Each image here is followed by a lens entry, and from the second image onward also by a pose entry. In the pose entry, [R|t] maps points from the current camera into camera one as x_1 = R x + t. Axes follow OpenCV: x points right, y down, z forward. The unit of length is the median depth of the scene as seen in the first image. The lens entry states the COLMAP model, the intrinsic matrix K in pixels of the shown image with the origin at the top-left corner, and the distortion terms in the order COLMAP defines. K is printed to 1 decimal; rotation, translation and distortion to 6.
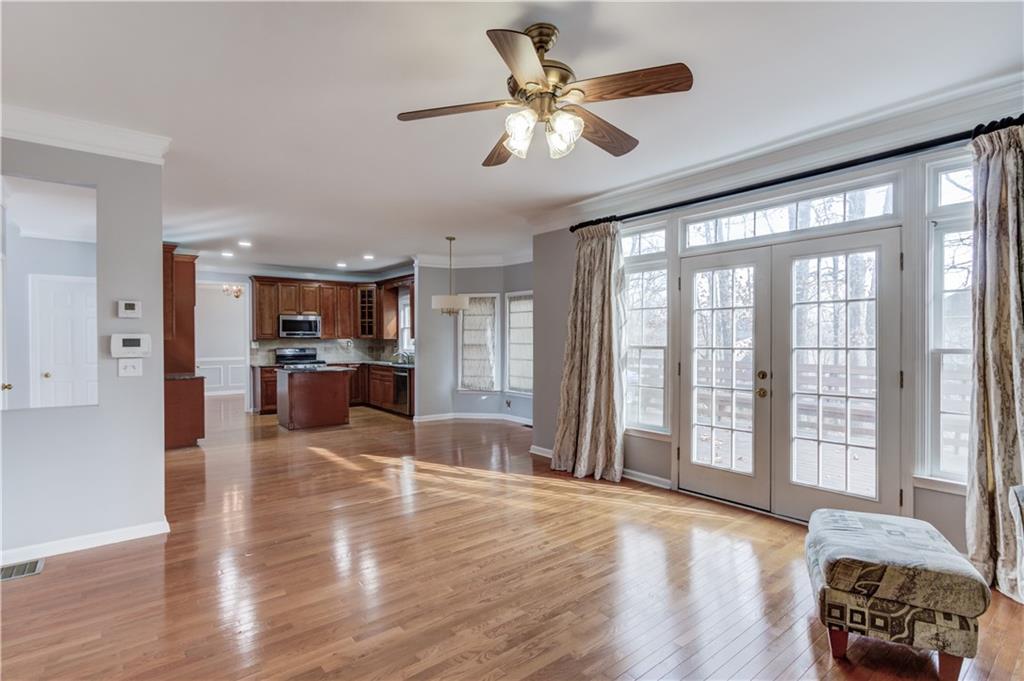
lens RADIAL K [[493.5, 0, 512.6], [0, 493.5, 341.8], [0, 0, 1]] dist [-0.003479, -0.000325]
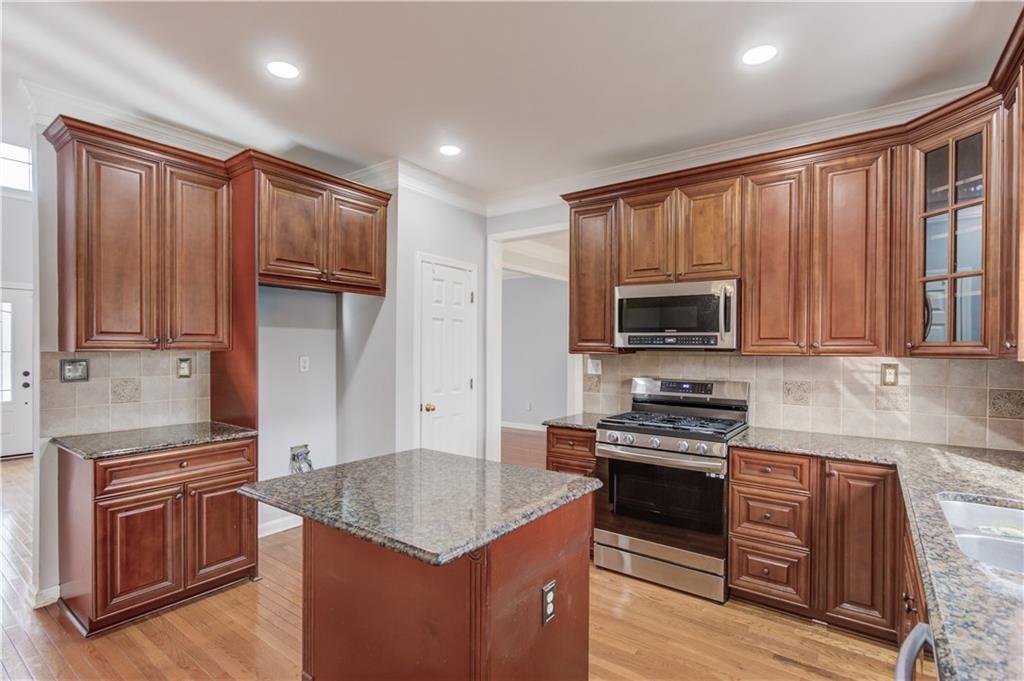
lens RADIAL K [[493.5, 0, 512.8], [0, 493.5, 342.3], [0, 0, 1]] dist [-0.003479, -0.000325]
pose [[0.263765, 0.009703, -0.964538, -0.137096], [-0.006265, 0.999946, 0.008346, -0.014678], [0.964567, 0.003841, 0.263812, 0.761068]]
